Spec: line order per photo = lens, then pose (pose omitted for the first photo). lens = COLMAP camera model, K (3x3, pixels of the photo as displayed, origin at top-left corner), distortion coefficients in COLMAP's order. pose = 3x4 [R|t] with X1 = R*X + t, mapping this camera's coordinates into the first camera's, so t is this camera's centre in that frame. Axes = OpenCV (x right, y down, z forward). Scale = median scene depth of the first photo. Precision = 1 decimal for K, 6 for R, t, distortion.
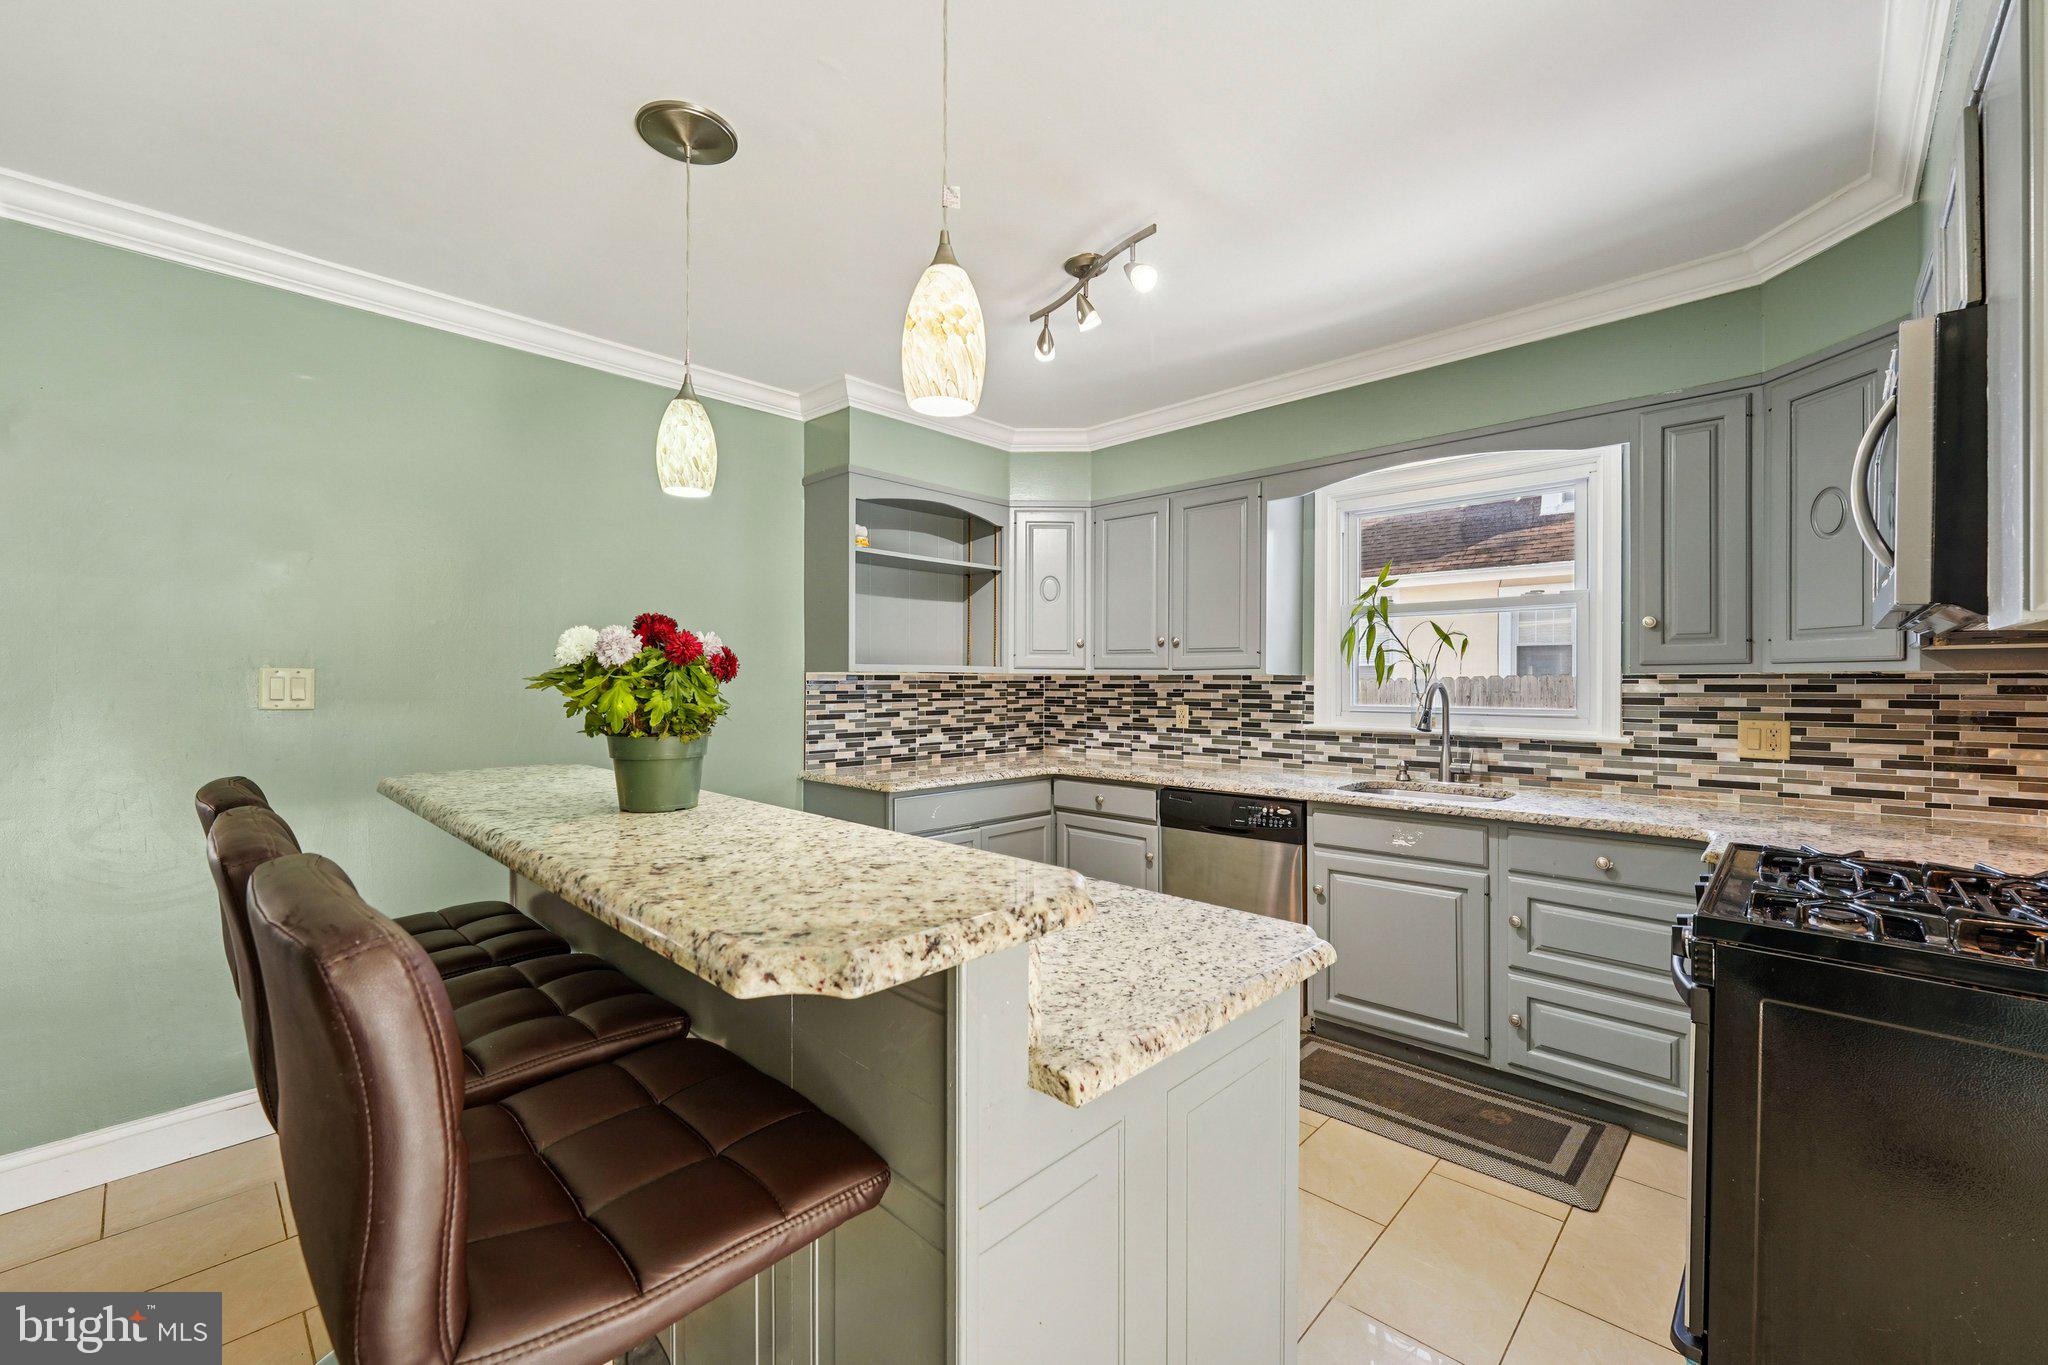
lens RADIAL K [[824.0, 0, 1016.2], [0, 824.0, 694.9], [0, 0, 1]] dist [0.000186, 0.000725]
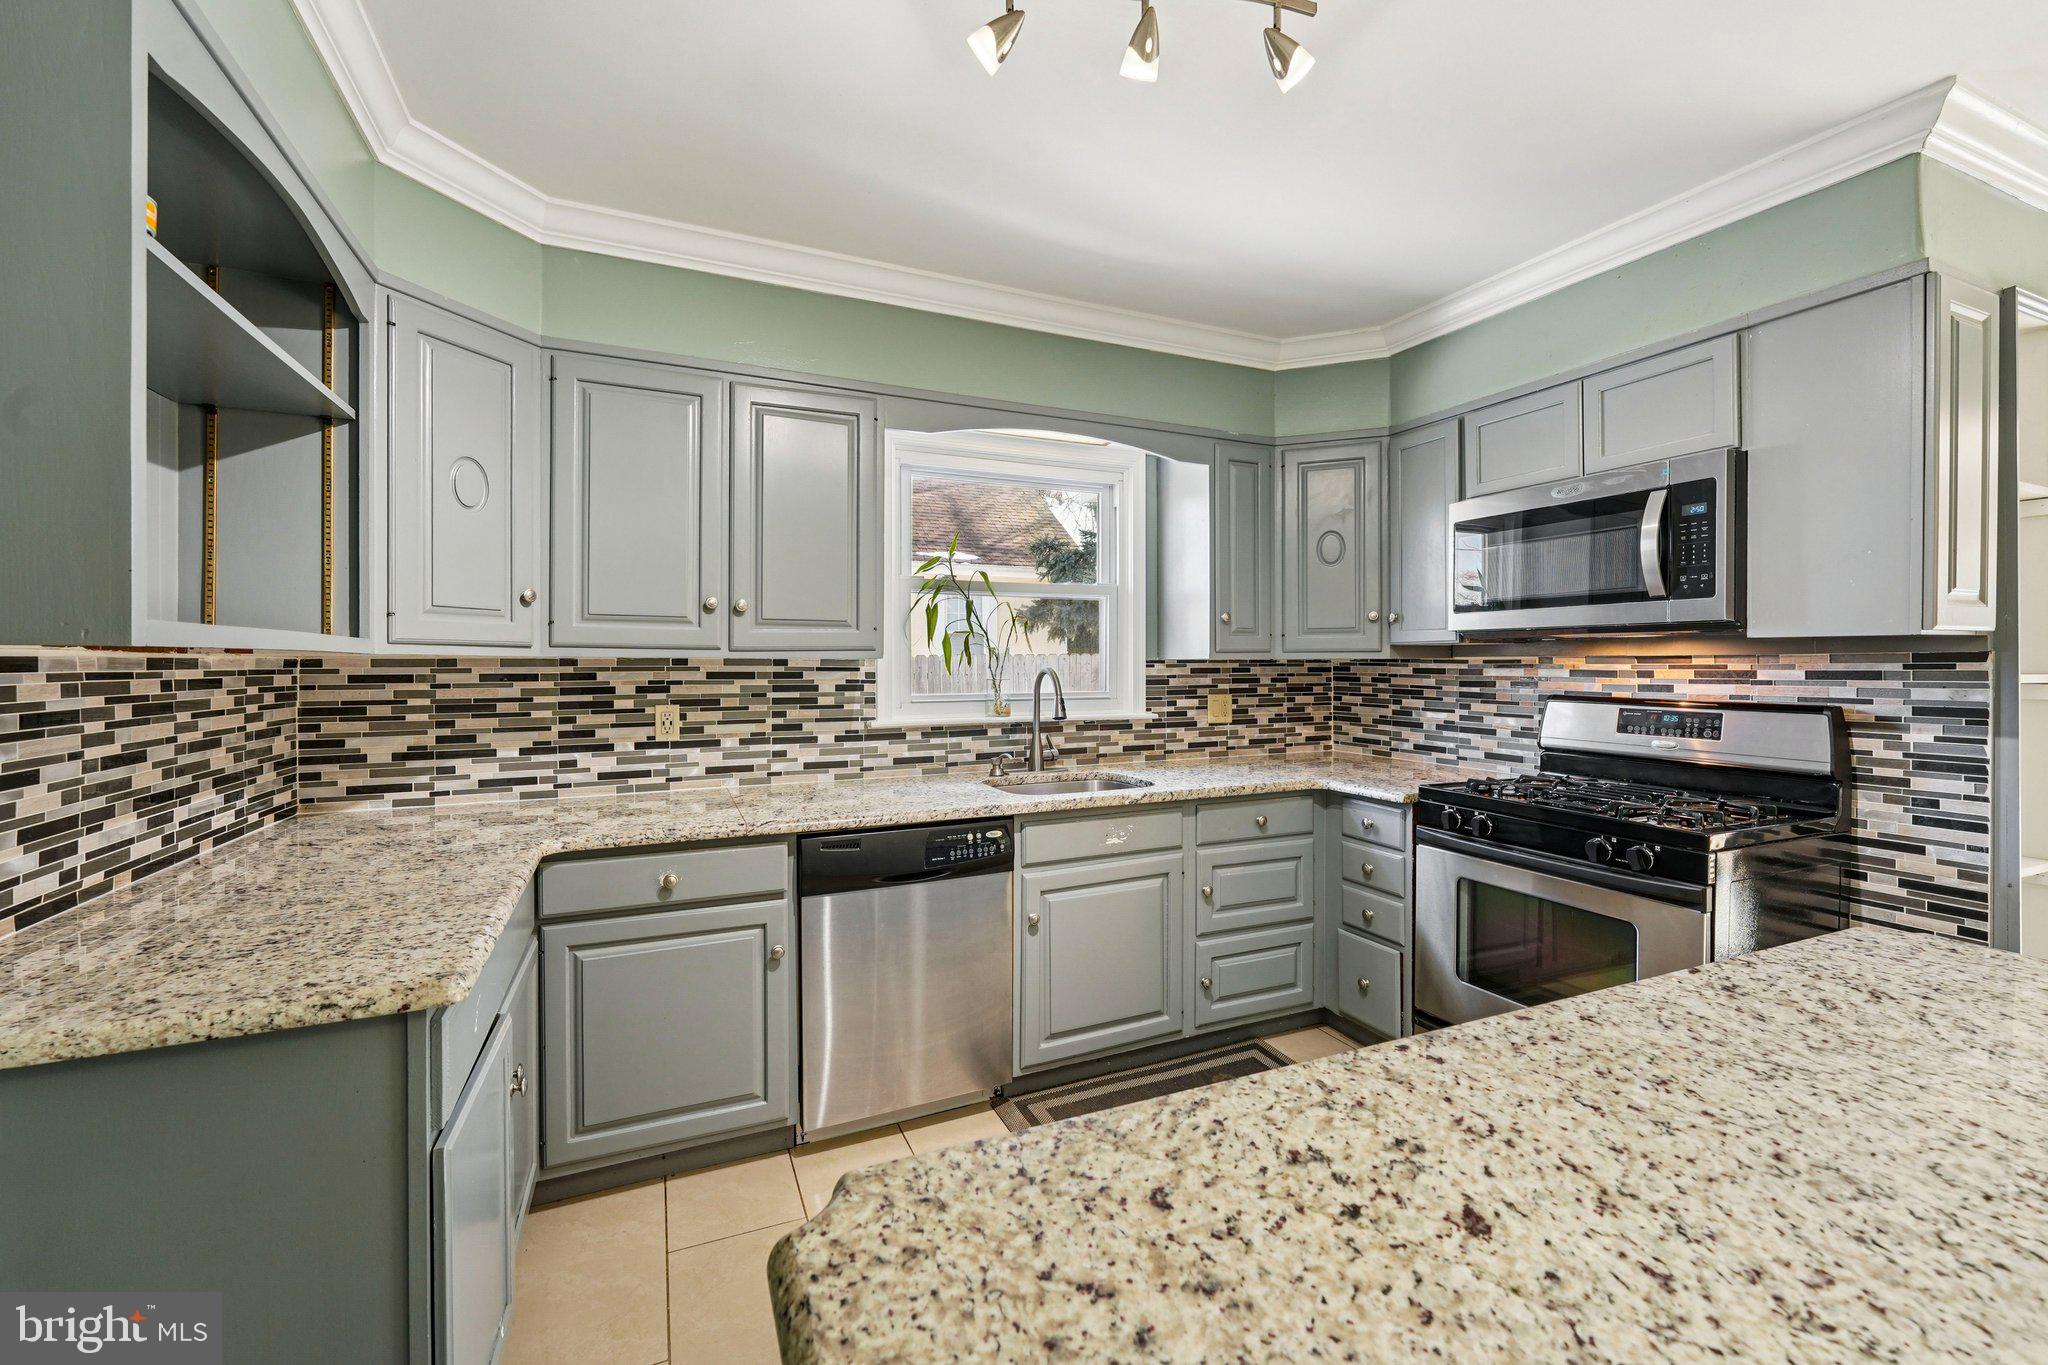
lens RADIAL K [[824.0, 0, 1022.2], [0, 824.0, 672.3], [0, 0, 1]] dist [0.000186, 0.000725]
pose [[0.377911, -0.011848, 0.925766, -0.314716], [0.019051, 0.999806, 0.005019, -0.012265], [-0.925646, 0.015740, 0.378063, 0.546124]]
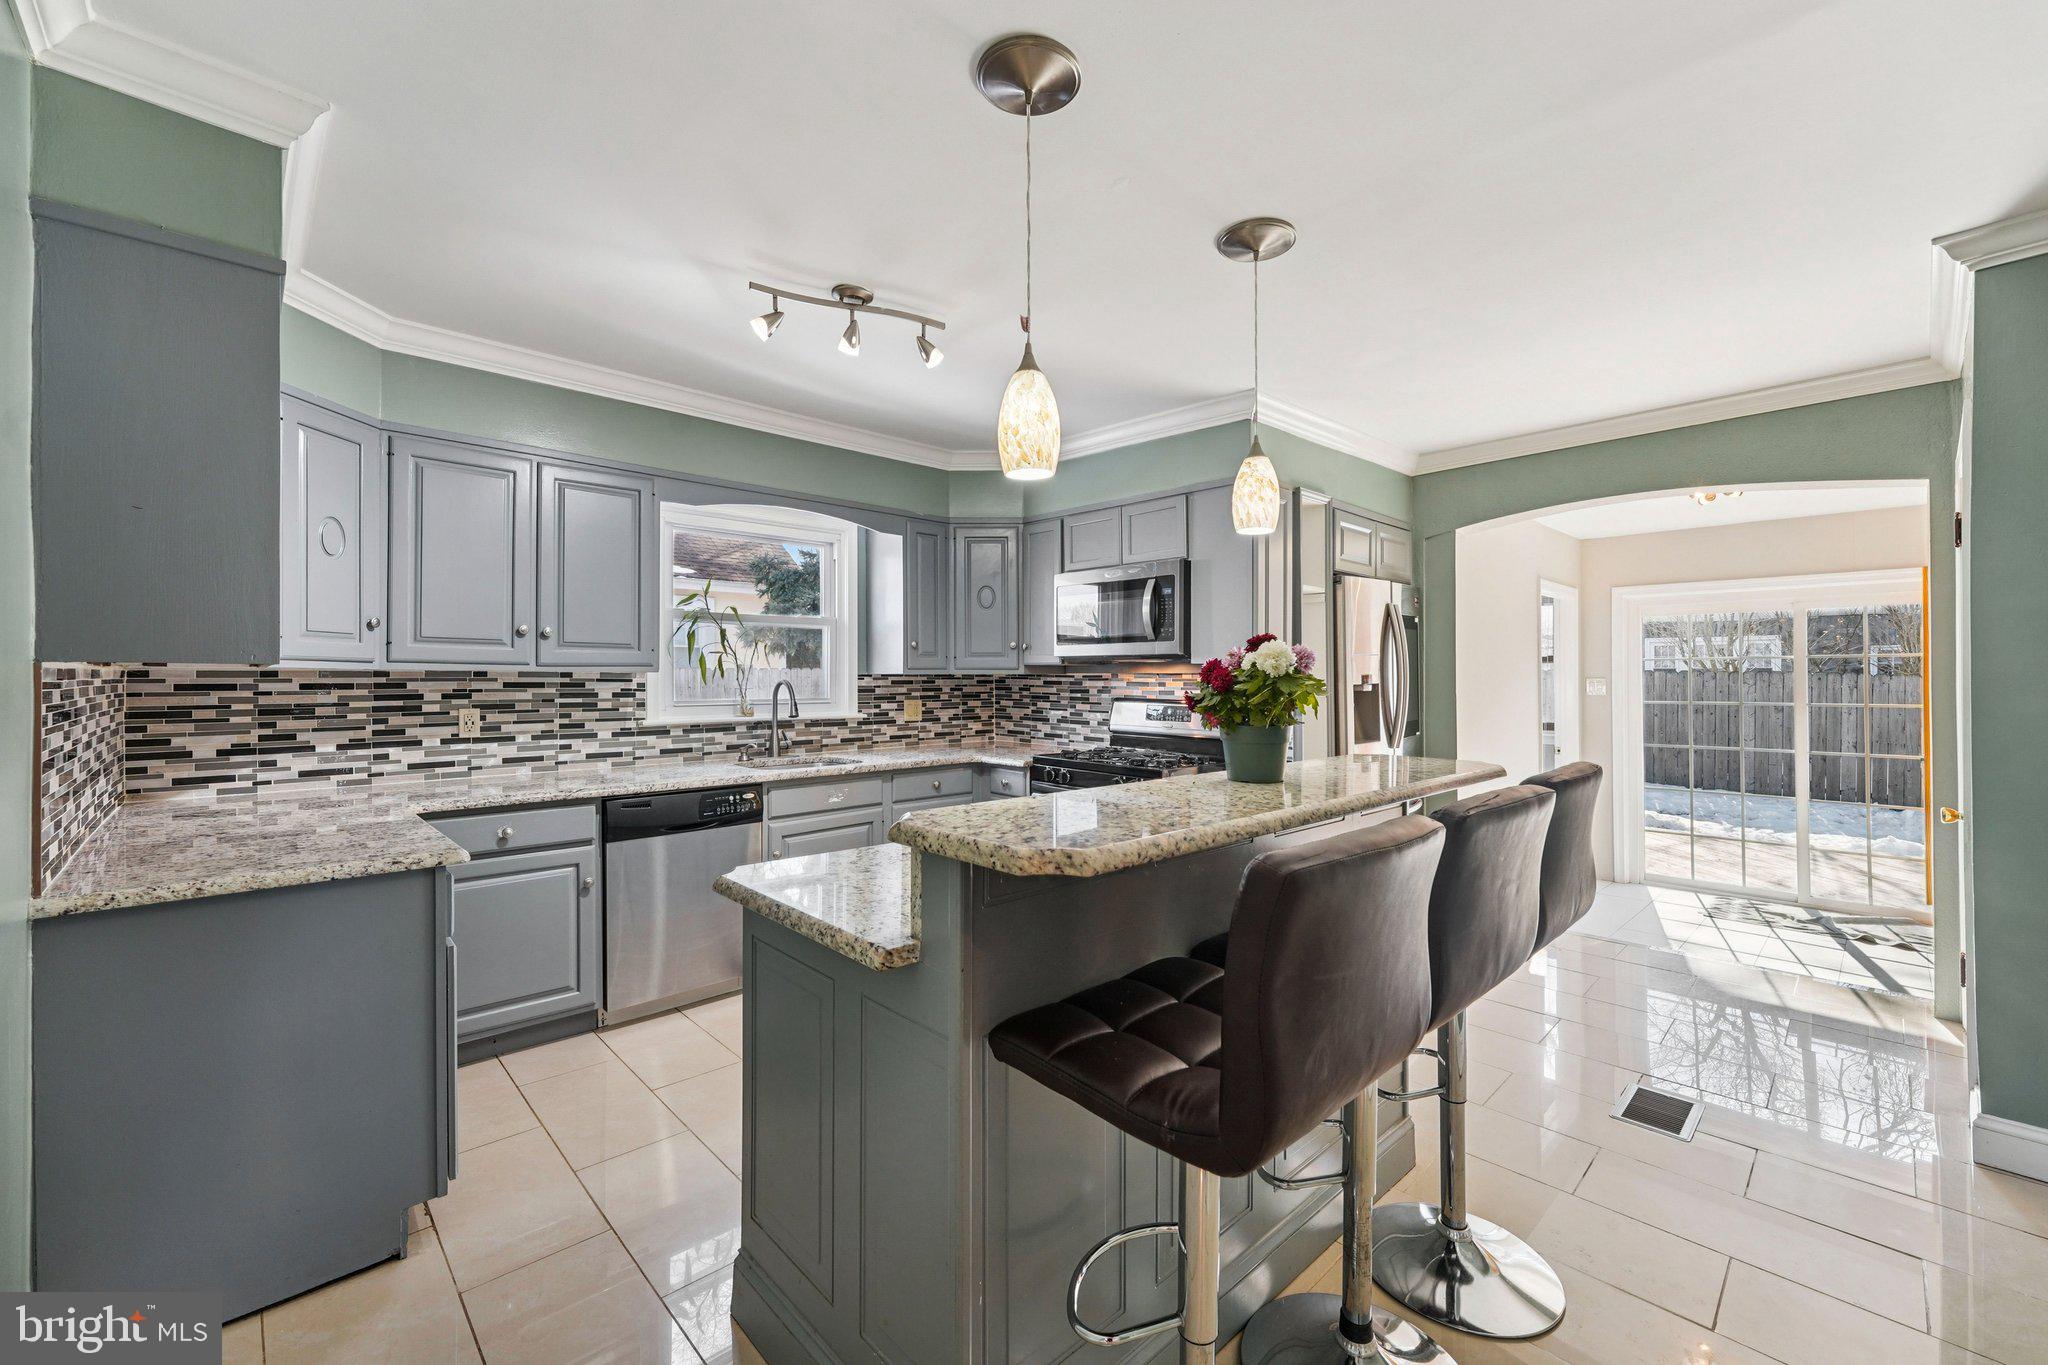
lens RADIAL K [[824.0, 0, 1019.6], [0, 824.0, 688.7], [0, 0, 1]] dist [0.000186, 0.000725]
pose [[0.052562, -0.014865, 0.998507, -0.622540], [0.016582, 0.999764, 0.014010, -0.010441], [-0.998480, 0.015821, 0.052796, 0.461439]]
